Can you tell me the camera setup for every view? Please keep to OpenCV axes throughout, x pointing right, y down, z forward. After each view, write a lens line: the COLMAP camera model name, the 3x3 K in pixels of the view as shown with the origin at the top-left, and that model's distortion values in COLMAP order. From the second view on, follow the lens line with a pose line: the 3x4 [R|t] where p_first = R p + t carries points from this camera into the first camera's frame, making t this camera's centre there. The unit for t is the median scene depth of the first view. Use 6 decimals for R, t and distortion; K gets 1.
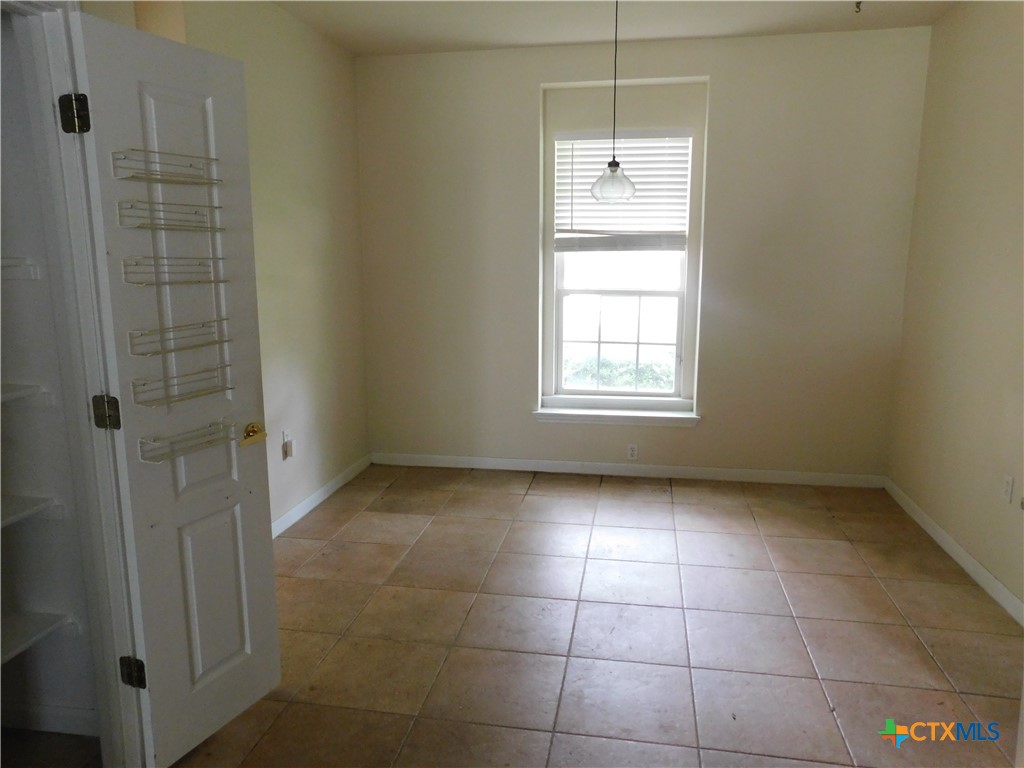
lens RADIAL K [[725.7, 0, 511.4], [0, 725.7, 384.8], [0, 0, 1]] dist [-0.001961, 0.000977]
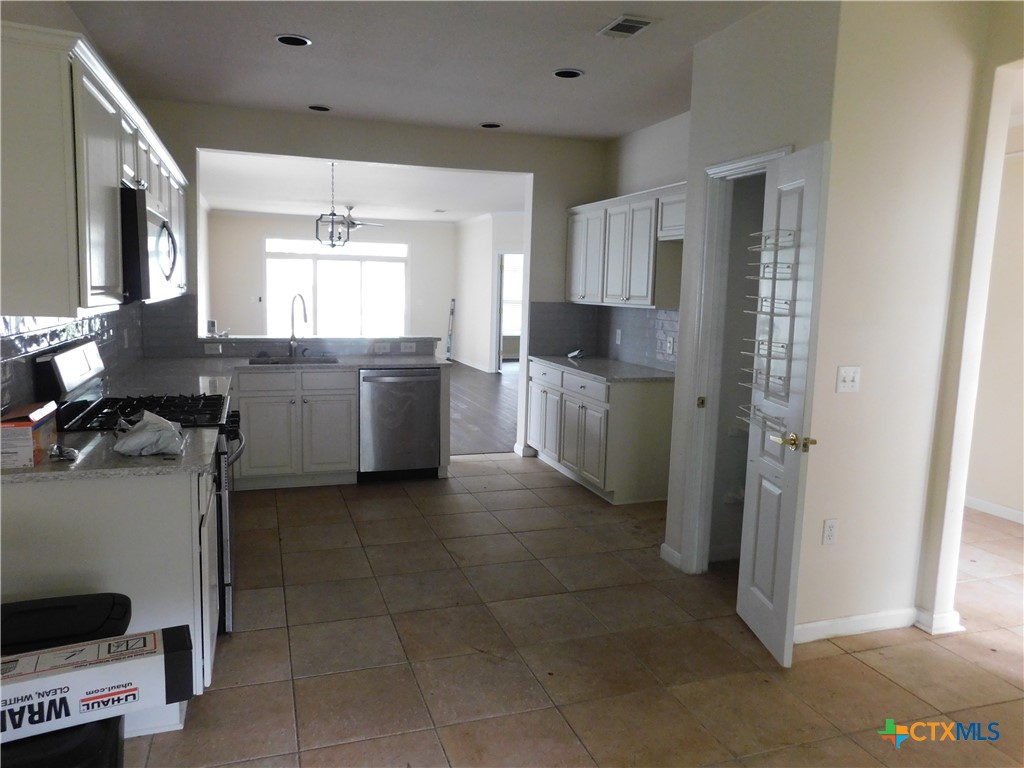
lens RADIAL K [[725.7, 0, 511.6], [0, 725.7, 381.3], [0, 0, 1]] dist [-0.001961, 0.000977]
pose [[-0.870558, 0.043587, -0.490131, 0.613612], [-0.111325, 0.952796, 0.282464, -0.302769], [0.479307, 0.300465, -0.824612, 1.648726]]
